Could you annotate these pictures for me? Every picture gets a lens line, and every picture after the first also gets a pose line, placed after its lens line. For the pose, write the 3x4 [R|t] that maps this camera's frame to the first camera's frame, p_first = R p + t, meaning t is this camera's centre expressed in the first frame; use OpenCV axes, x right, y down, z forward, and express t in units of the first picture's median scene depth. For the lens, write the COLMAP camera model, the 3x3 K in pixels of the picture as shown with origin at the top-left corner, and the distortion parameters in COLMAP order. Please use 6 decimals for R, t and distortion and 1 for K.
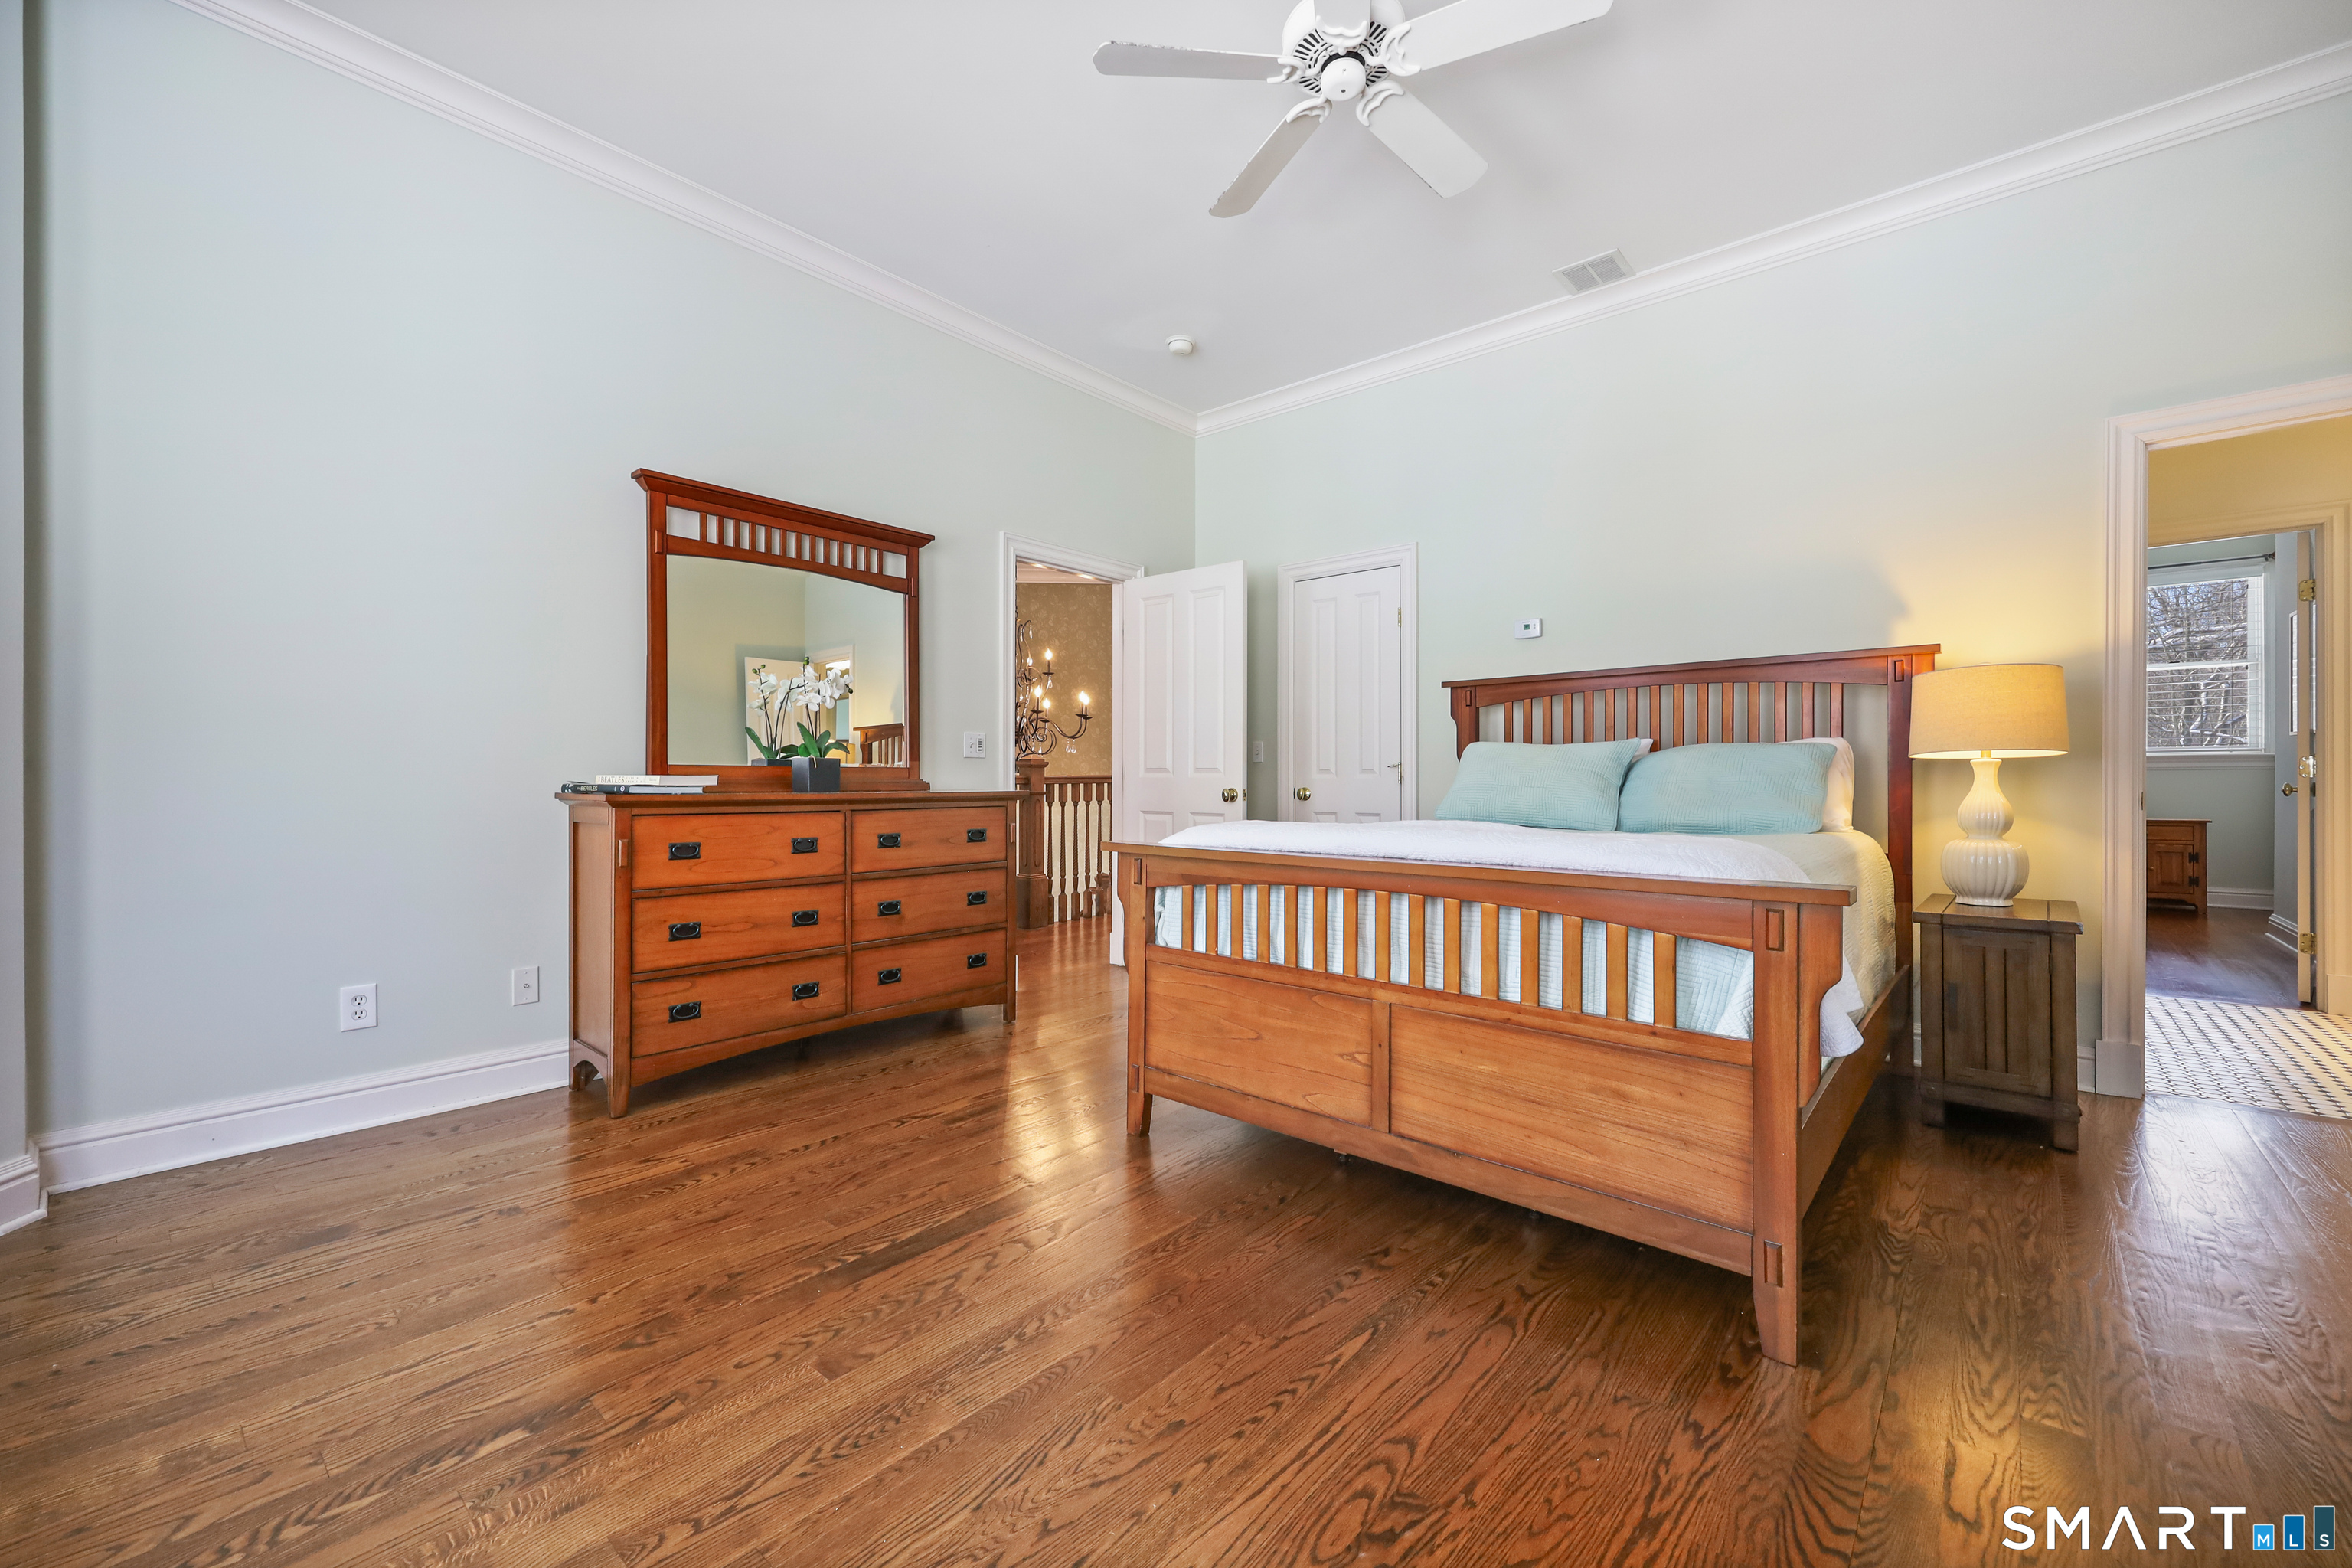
lens RADIAL K [[951.5, 0, 1170.2], [0, 951.5, 779.0], [0, 0, 1]] dist [0.001103, -0.000427]
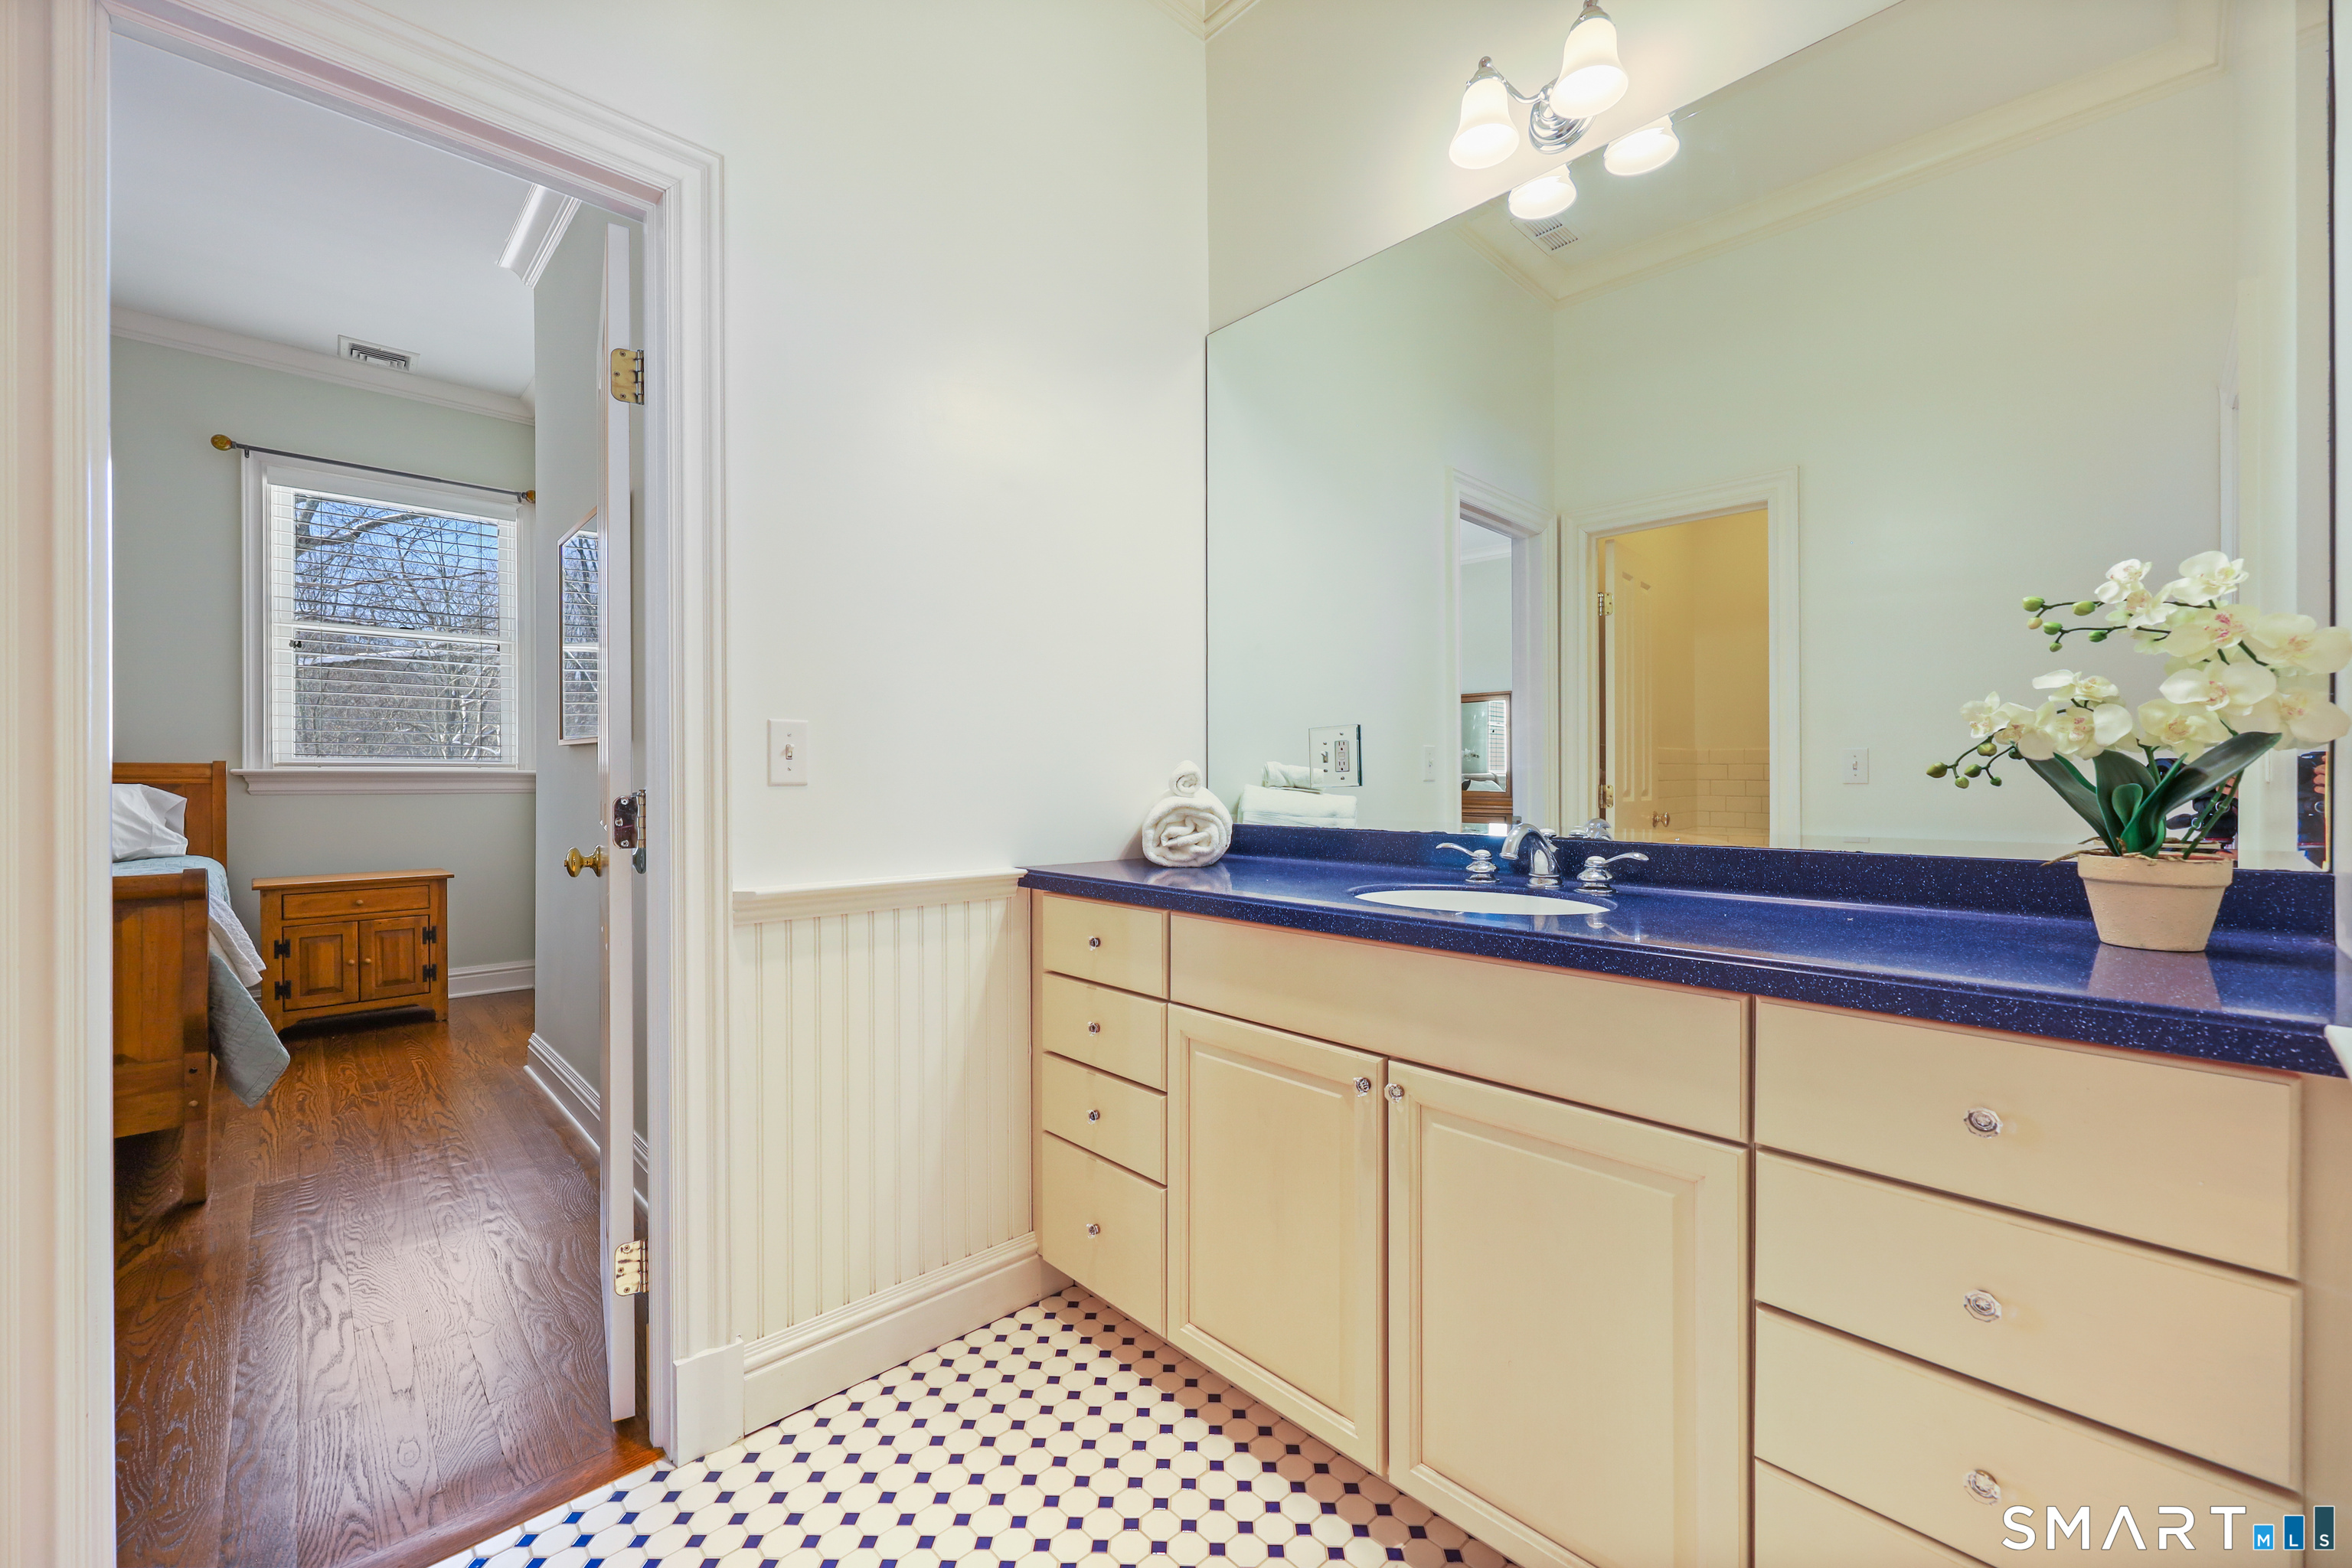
lens RADIAL K [[951.5, 0, 1172.1], [0, 951.5, 781.6], [0, 0, 1]] dist [0.001103, -0.000427]
pose [[0.107622, 0.004138, 0.994183, 0.499753], [0.001040, 0.999990, -0.004275, -0.013969], [-0.994191, 0.001494, 0.107617, 0.443115]]
